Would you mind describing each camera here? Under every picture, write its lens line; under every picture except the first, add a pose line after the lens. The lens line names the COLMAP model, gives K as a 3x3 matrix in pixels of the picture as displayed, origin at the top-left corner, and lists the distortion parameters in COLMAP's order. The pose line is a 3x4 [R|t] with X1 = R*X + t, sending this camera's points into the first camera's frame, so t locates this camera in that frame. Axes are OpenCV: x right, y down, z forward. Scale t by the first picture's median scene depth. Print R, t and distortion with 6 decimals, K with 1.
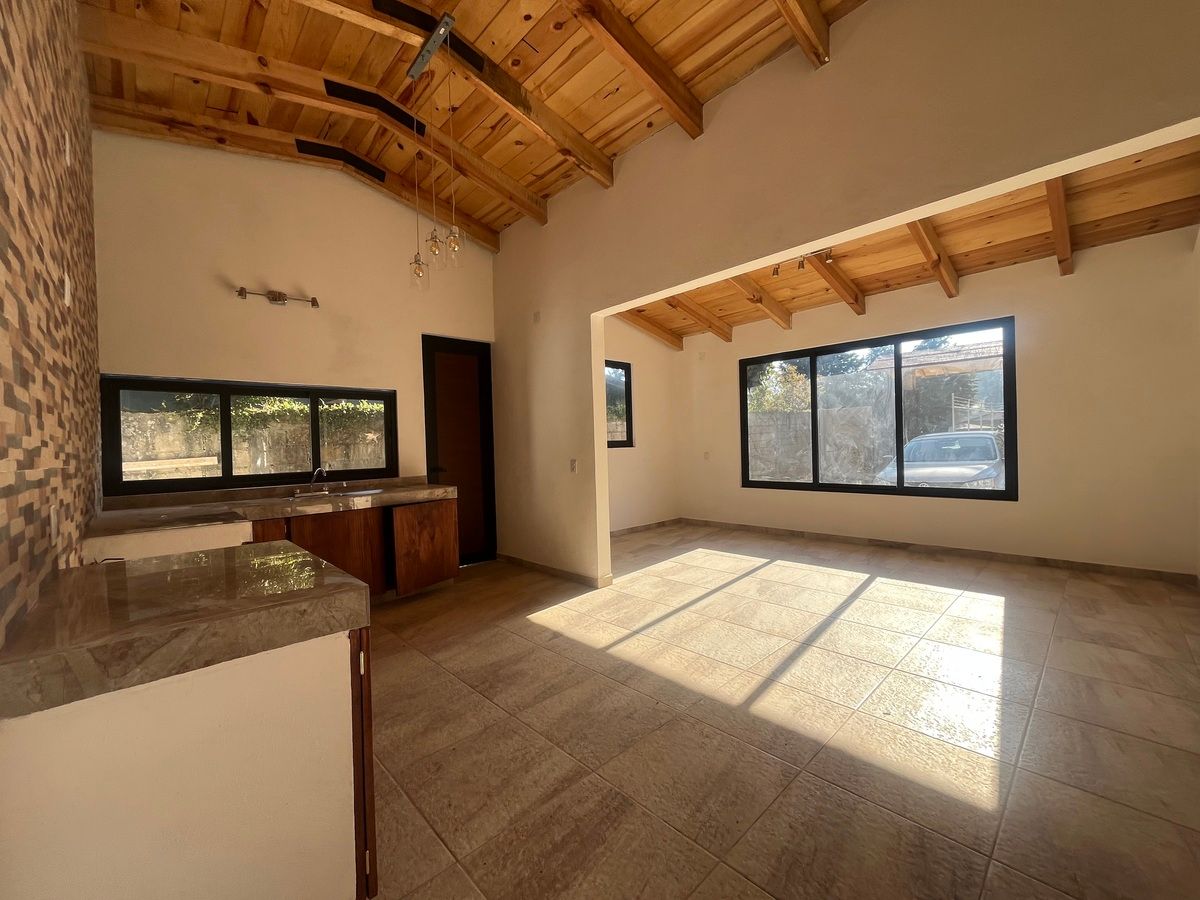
lens RADIAL K [[482.7, 0, 598.2], [0, 482.7, 448.3], [0, 0, 1]] dist [-0.002216, -0.000735]
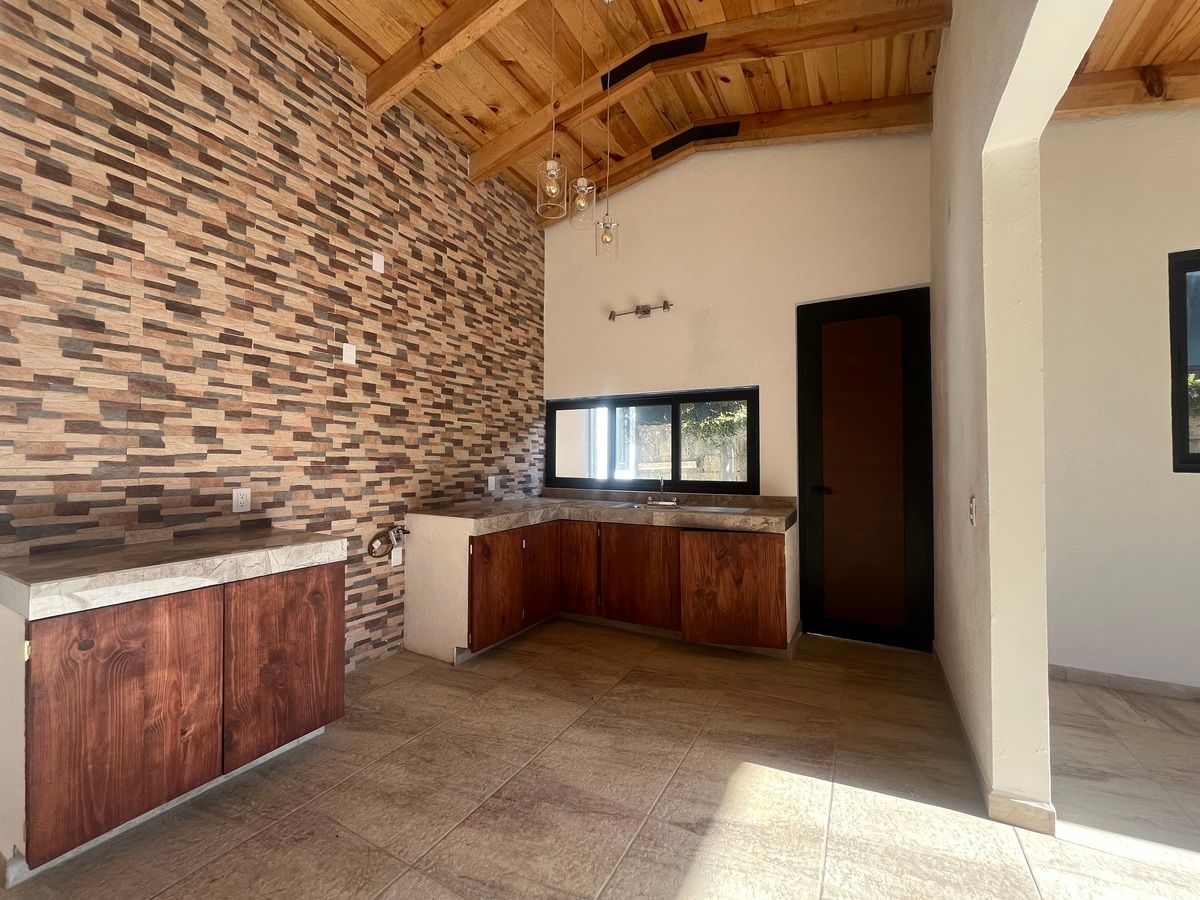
lens RADIAL K [[482.7, 0, 599.7], [0, 482.7, 448.9], [0, 0, 1]] dist [-0.002216, -0.000735]
pose [[0.303707, 0.009137, -0.952722, 0.290743], [-0.017598, 0.999837, 0.003979, -0.016374], [0.952603, 0.015557, 0.303818, 0.570331]]
